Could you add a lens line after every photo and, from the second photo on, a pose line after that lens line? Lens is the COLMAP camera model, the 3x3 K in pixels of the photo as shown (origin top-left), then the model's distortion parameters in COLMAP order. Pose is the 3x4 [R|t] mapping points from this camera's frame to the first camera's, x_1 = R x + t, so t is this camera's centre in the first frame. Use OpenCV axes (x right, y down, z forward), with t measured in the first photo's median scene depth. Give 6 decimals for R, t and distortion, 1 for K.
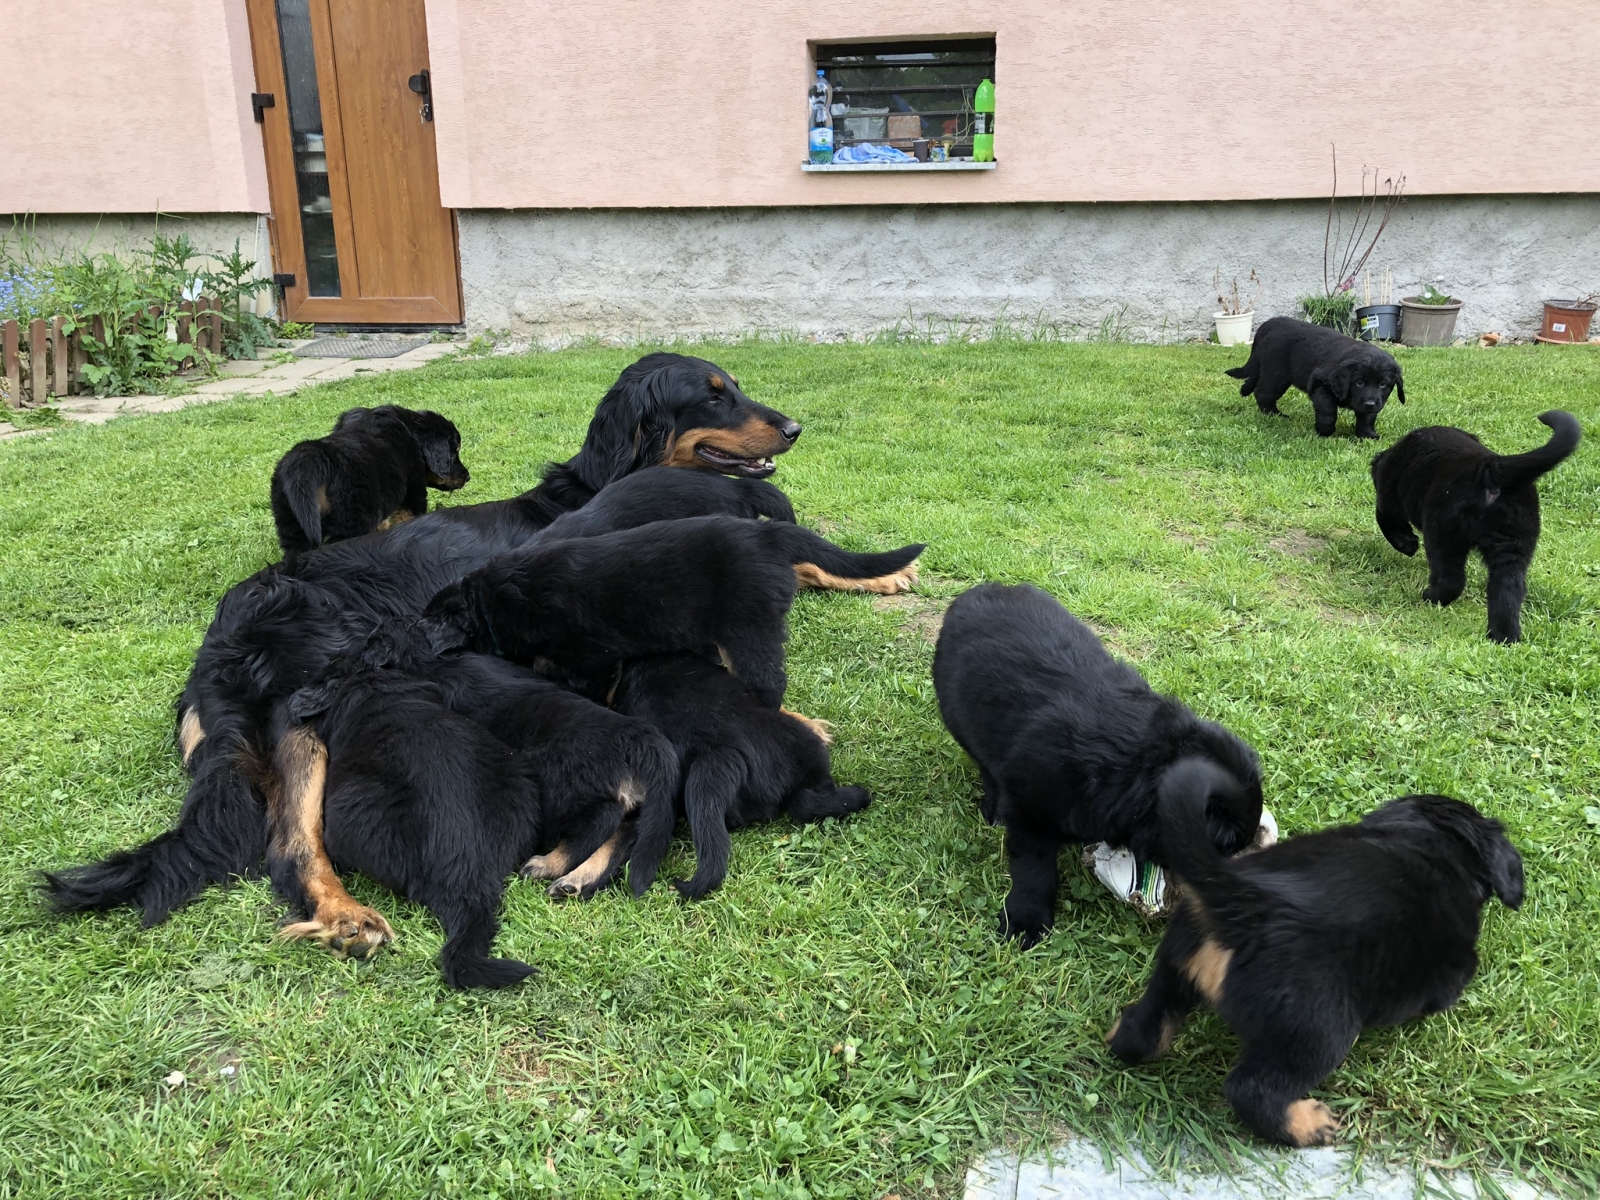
lens RADIAL K [[1316.2, 0, 786.9], [0, 1316.2, 598.3], [0, 0, 1]] dist [0.007509, -0.010364]
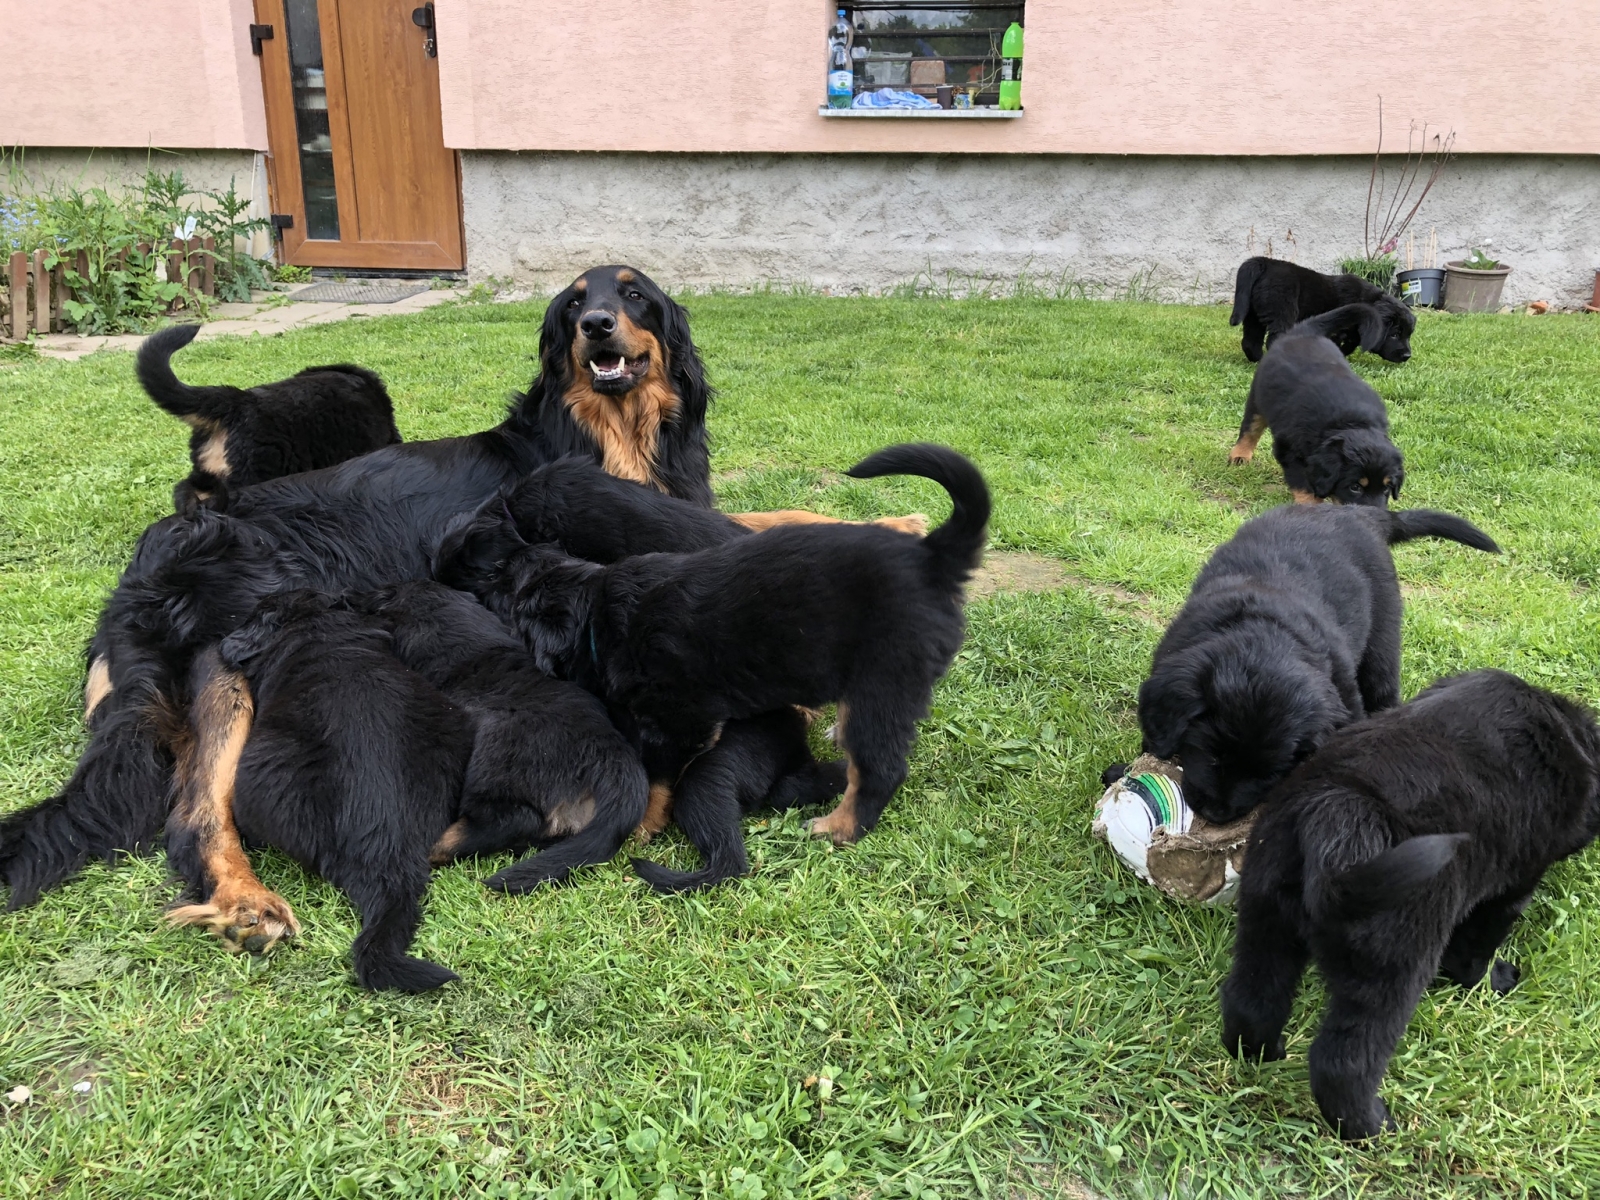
lens RADIAL K [[1307.9, 0, 785.8], [0, 1307.9, 593.9], [0, 0, 1]] dist [-0.000176, -0.001632]
pose [[0.999640, 0.024418, -0.011097, 0.016211], [-0.024197, 0.999514, 0.019666, 0.011517], [0.011572, -0.019390, 0.999745, 0.117951]]
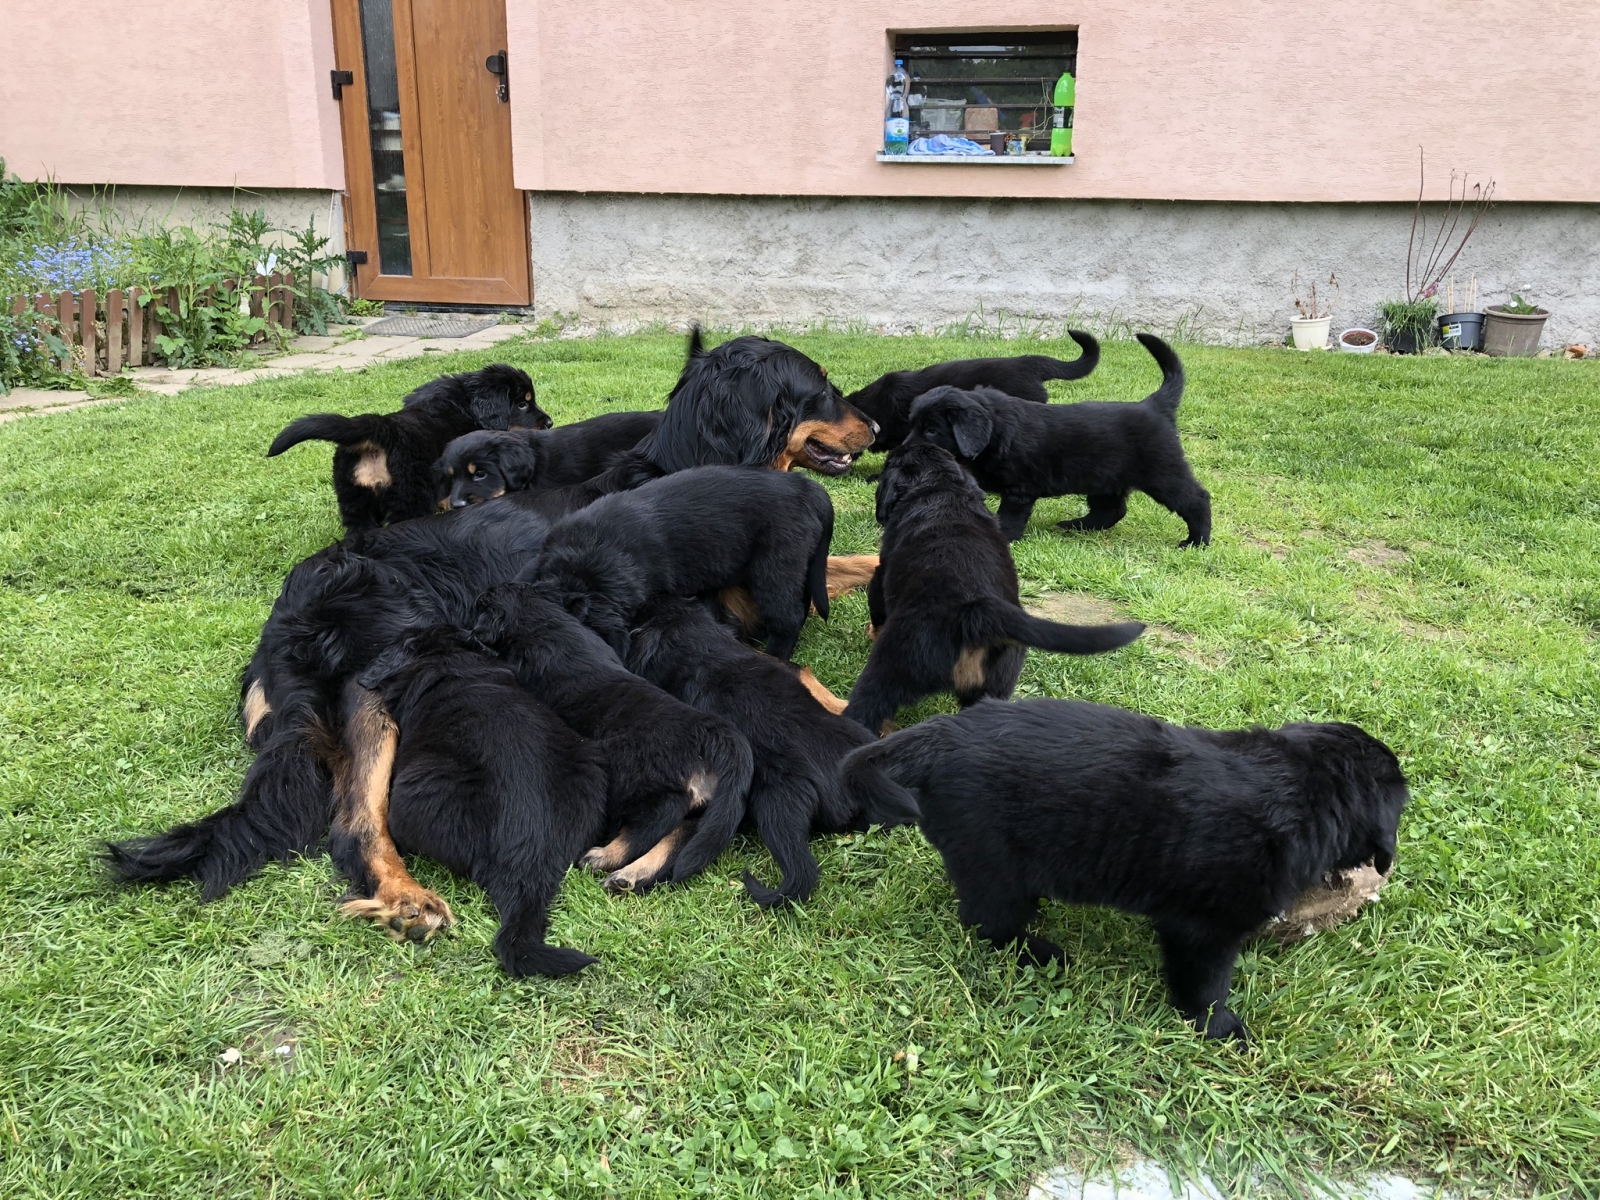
lens RADIAL K [[1315.6, 0, 800.0], [0, 1315.6, 600.0], [0, 0, 1]] dist [-0.000614, 0.006293]
pose [[0.998916, 0.035108, -0.030560, -0.011503], [-0.034876, 0.999359, 0.008098, -0.000999], [0.030825, -0.007024, 0.999500, 0.016525]]
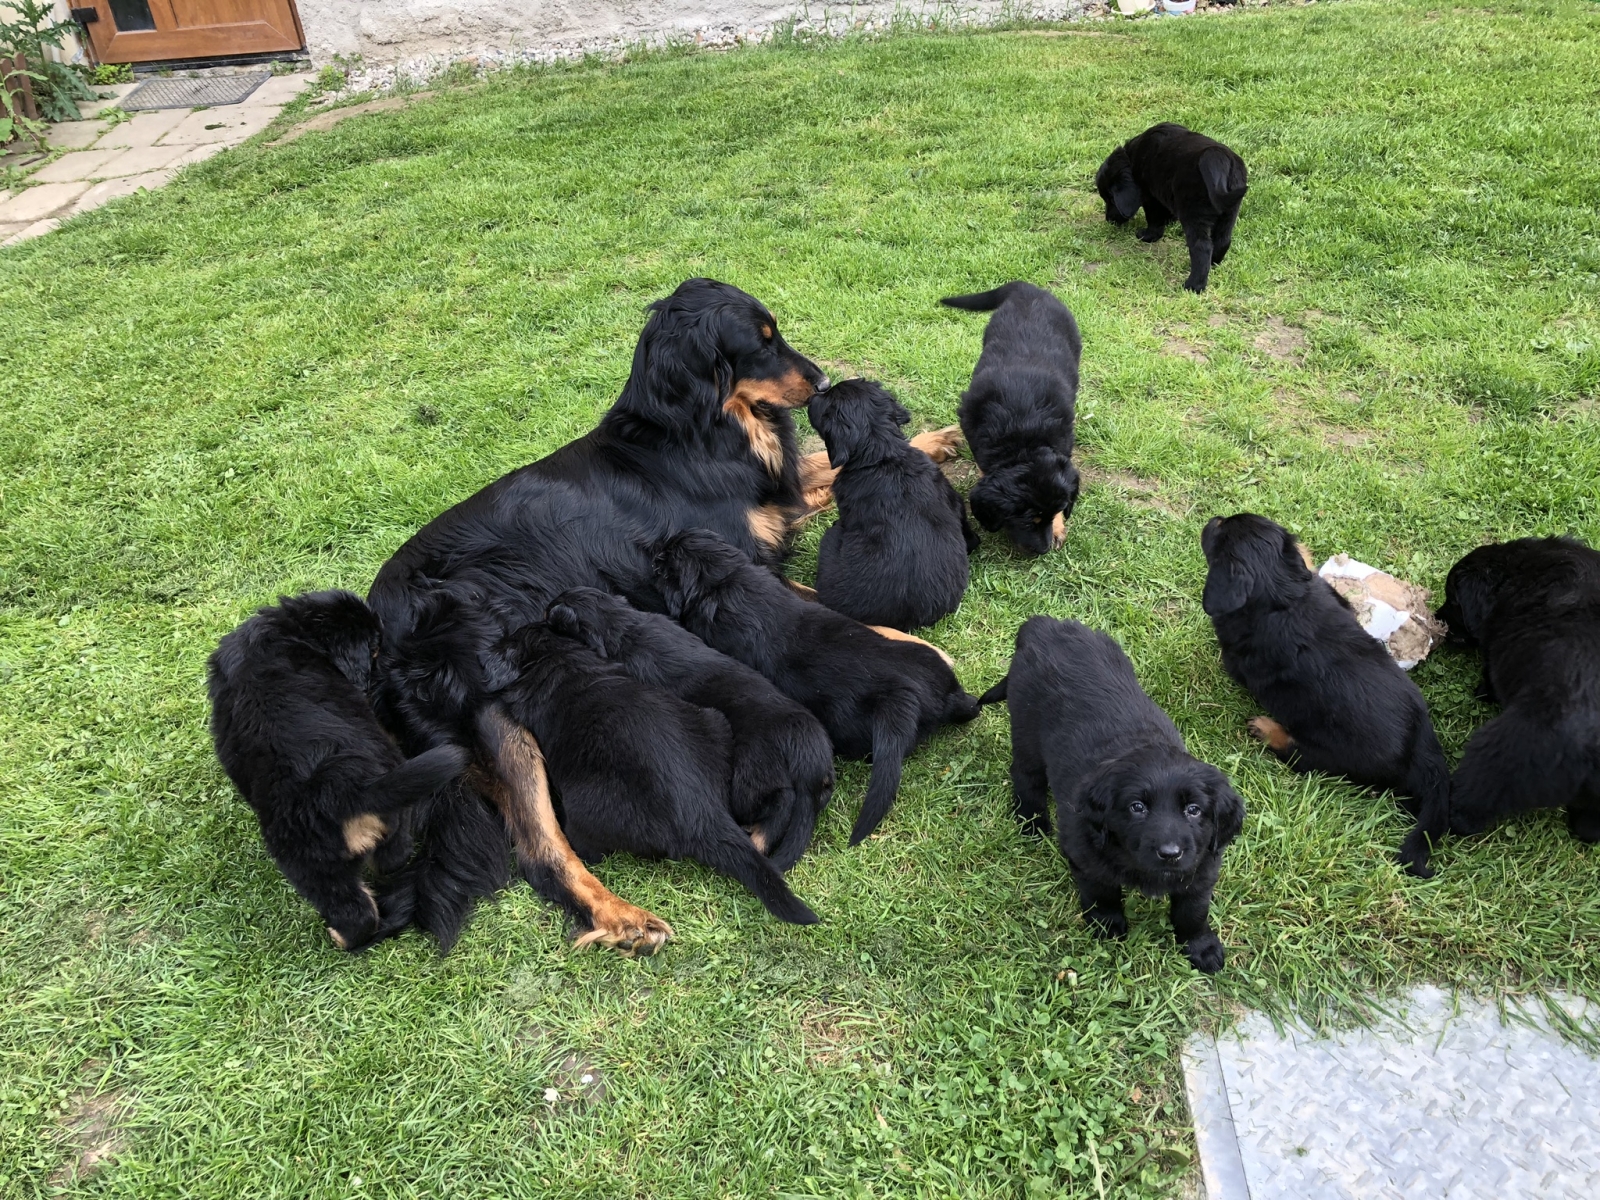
lens RADIAL K [[1316.2, 0, 786.9], [0, 1316.2, 598.3], [0, 0, 1]] dist [0.007509, -0.010364]
pose [[0.984047, -0.144276, 0.104096, -0.201550], [0.106098, 0.945582, 0.307601, -0.280327], [-0.142811, -0.291649, 0.945804, -0.037486]]
